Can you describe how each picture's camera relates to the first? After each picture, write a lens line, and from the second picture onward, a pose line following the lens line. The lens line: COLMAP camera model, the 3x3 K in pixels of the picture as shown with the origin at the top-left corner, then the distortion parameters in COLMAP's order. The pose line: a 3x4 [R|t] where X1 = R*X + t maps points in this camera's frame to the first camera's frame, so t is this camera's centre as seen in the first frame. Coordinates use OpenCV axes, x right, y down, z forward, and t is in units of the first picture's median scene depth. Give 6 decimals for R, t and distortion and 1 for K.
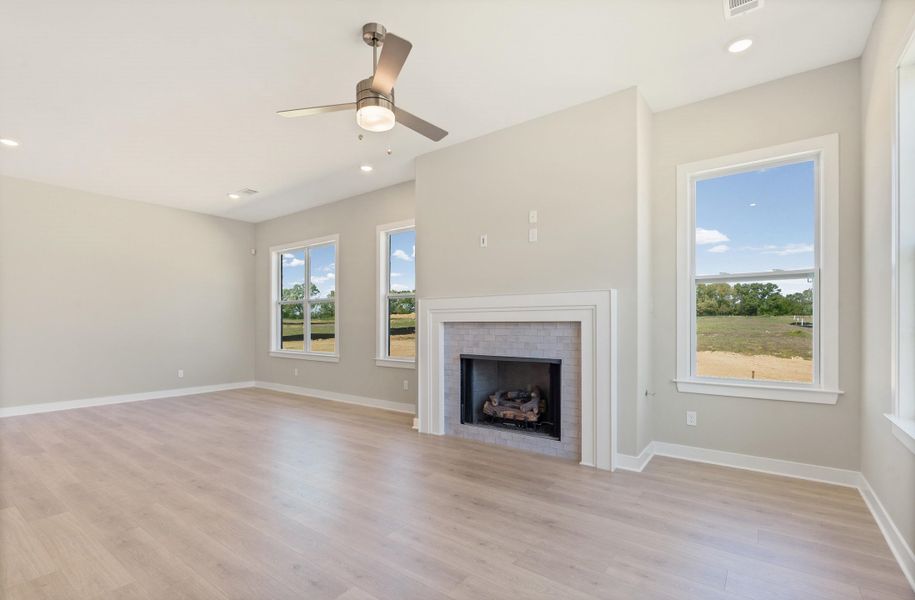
lens RADIAL K [[431.3, 0, 449.8], [0, 431.3, 325.2], [0, 0, 1]] dist [-0.001484, 0.014215]
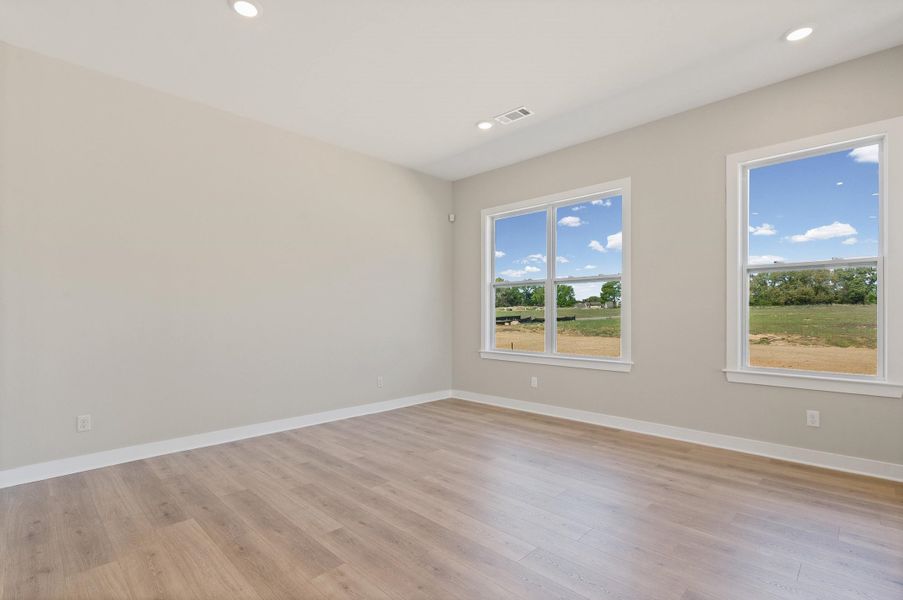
lens RADIAL K [[401.0, 0, 452.4], [0, 401.0, 313.8], [0, 0, 1]] dist [0.013340, 0.000157]
pose [[0.997102, -0.000322, -0.076069, -0.167686], [0.000107, 0.999996, -0.002841, -0.001098], [0.076070, 0.002825, 0.997099, 0.122873]]
